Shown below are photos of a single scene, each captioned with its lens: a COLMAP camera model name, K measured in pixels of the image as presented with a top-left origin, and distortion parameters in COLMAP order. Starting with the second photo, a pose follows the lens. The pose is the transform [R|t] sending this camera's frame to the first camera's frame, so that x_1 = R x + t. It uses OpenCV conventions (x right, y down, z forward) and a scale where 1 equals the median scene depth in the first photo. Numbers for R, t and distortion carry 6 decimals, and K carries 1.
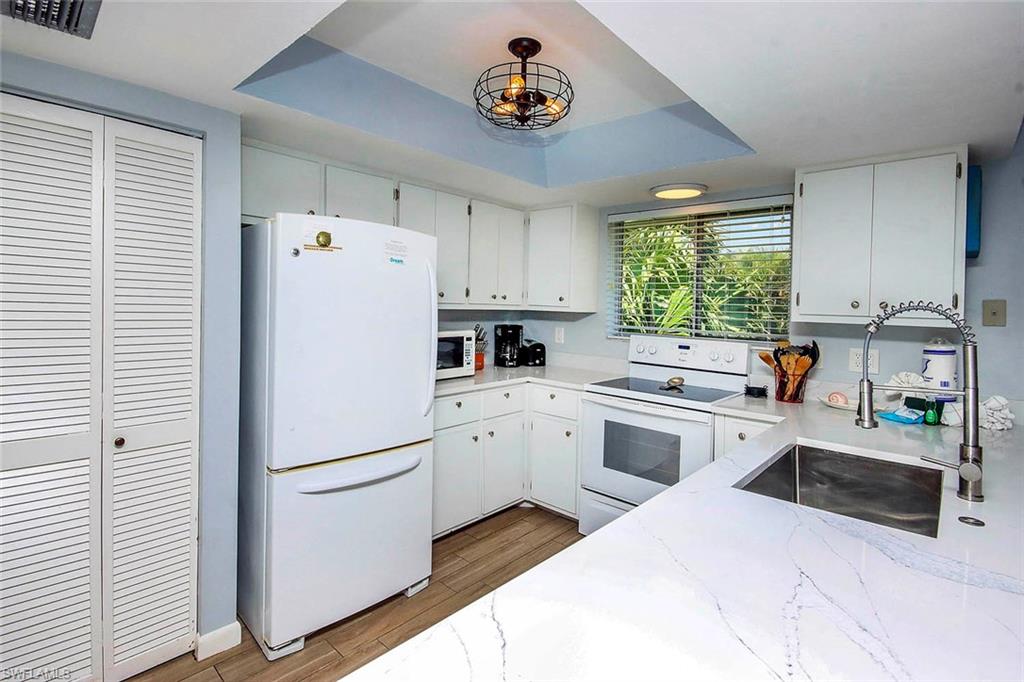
lens RADIAL K [[474.9, 0, 482.8], [0, 474.9, 317.5], [0, 0, 1]] dist [-0.001899, -0.000484]
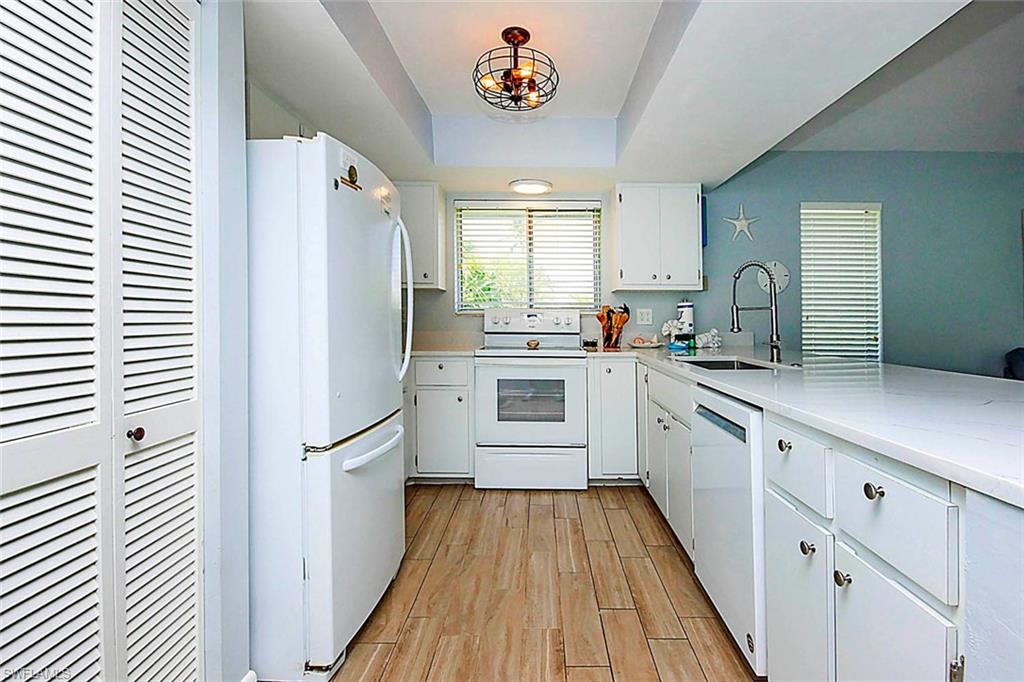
lens RADIAL K [[502.0, 0, 513.8], [0, 502.0, 321.9], [0, 0, 1]] dist [-0.000255, -0.000097]
pose [[0.743215, -0.032291, 0.668273, -0.637826], [0.039037, 0.999226, 0.004868, 0.094720], [-0.667913, 0.022469, 0.743900, 0.107266]]
